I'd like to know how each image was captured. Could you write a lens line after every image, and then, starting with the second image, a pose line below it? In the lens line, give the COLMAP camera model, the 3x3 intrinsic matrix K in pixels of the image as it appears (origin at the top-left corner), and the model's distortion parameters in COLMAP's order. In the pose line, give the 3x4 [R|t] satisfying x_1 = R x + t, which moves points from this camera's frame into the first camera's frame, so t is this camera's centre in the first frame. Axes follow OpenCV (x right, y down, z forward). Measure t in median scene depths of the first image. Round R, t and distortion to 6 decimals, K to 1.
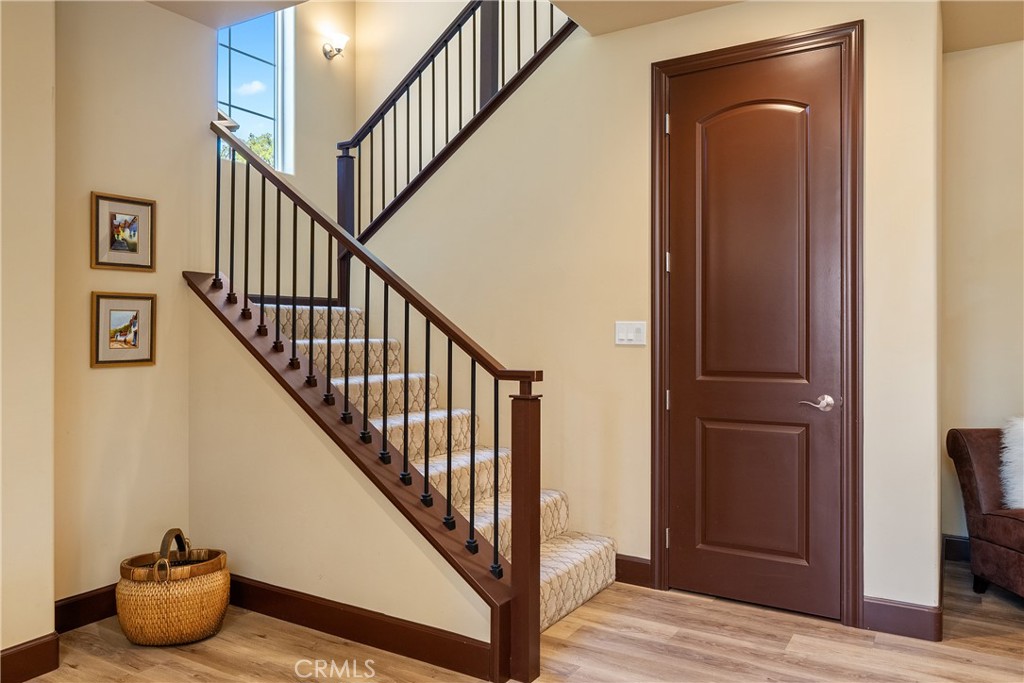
lens RADIAL K [[732.3, 0, 508.1], [0, 732.3, 335.5], [0, 0, 1]] dist [0.002721, -0.000541]
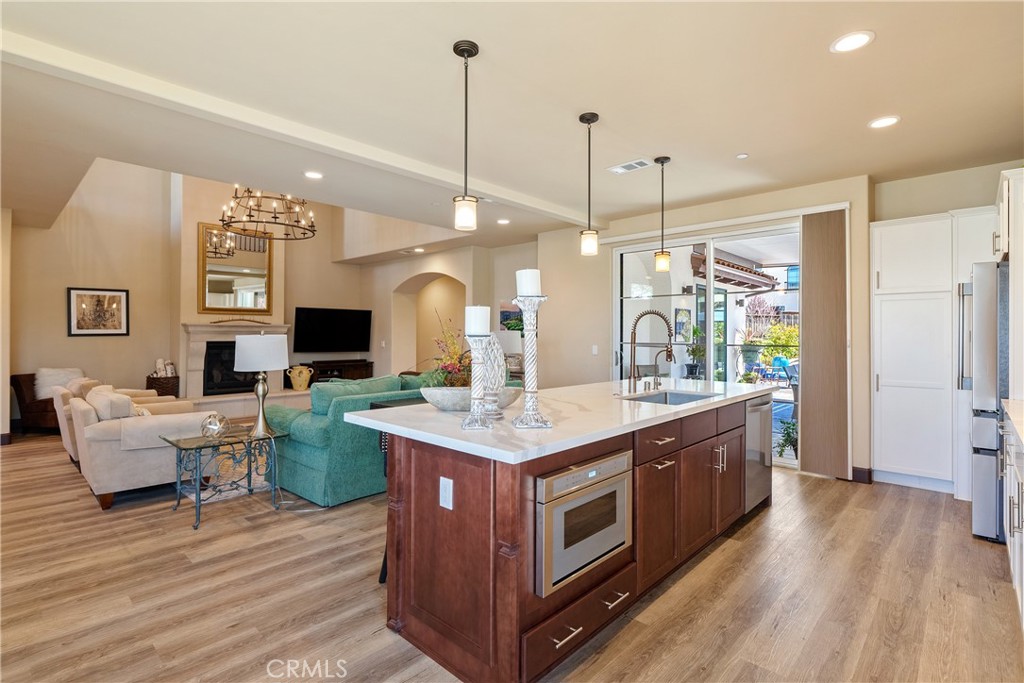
lens RADIAL K [[491.0, 0, 512.0], [0, 491.0, 333.8], [0, 0, 1]] dist [-0.003124, -0.000198]
pose [[0.198366, 0.003317, 0.980122, -0.792032], [0.001102, 0.999993, -0.003607, -0.010634], [-0.980127, 0.001796, 0.198361, -1.148172]]
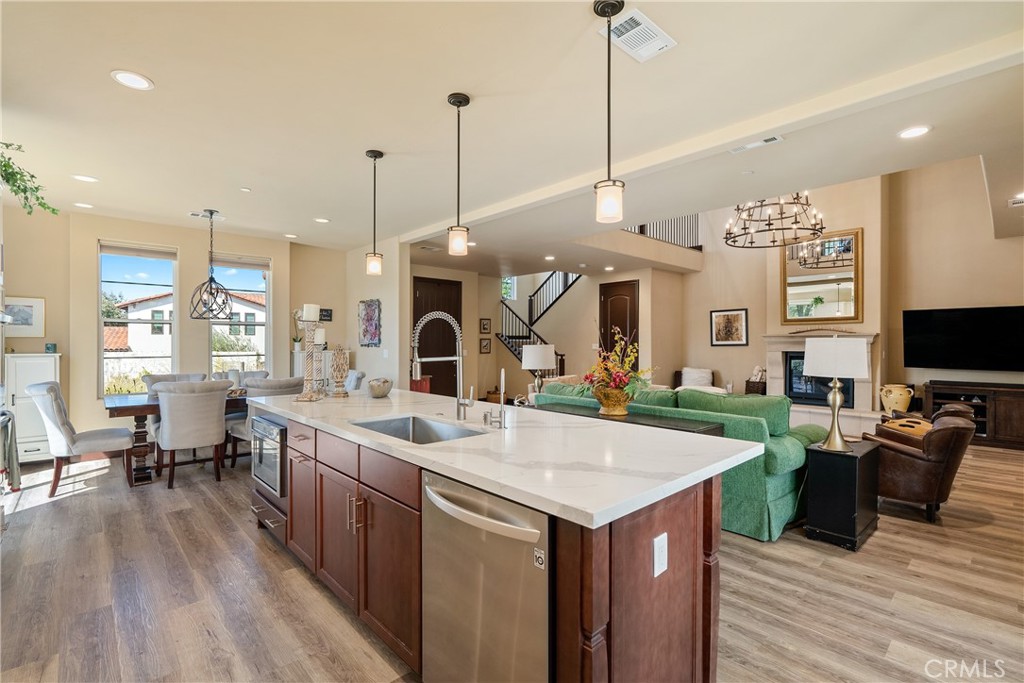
lens RADIAL K [[469.3, 0, 513.1], [0, 469.3, 343.7], [0, 0, 1]] dist [-0.001974, 0.000706]
pose [[0.963526, 0.001084, -0.267614, 0.462255], [-0.002218, 0.999990, -0.003934, -0.010844], [0.267607, 0.004385, 0.963518, -1.851807]]
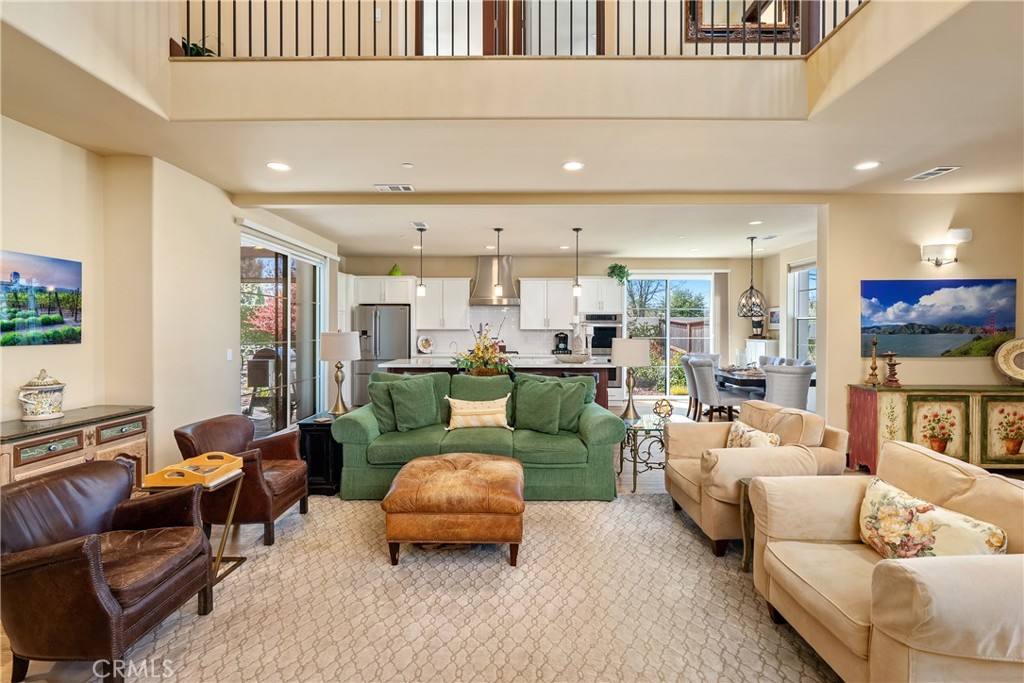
lens RADIAL K [[466.3, 0, 512.1], [0, 466.3, 331.5], [0, 0, 1]] dist [-0.004520, 0.000467]
pose [[-0.854261, 0.000429, -0.519844, 1.079920], [-0.005533, 0.999936, 0.009917, -0.042458], [0.519815, 0.011348, -0.854203, 0.513567]]
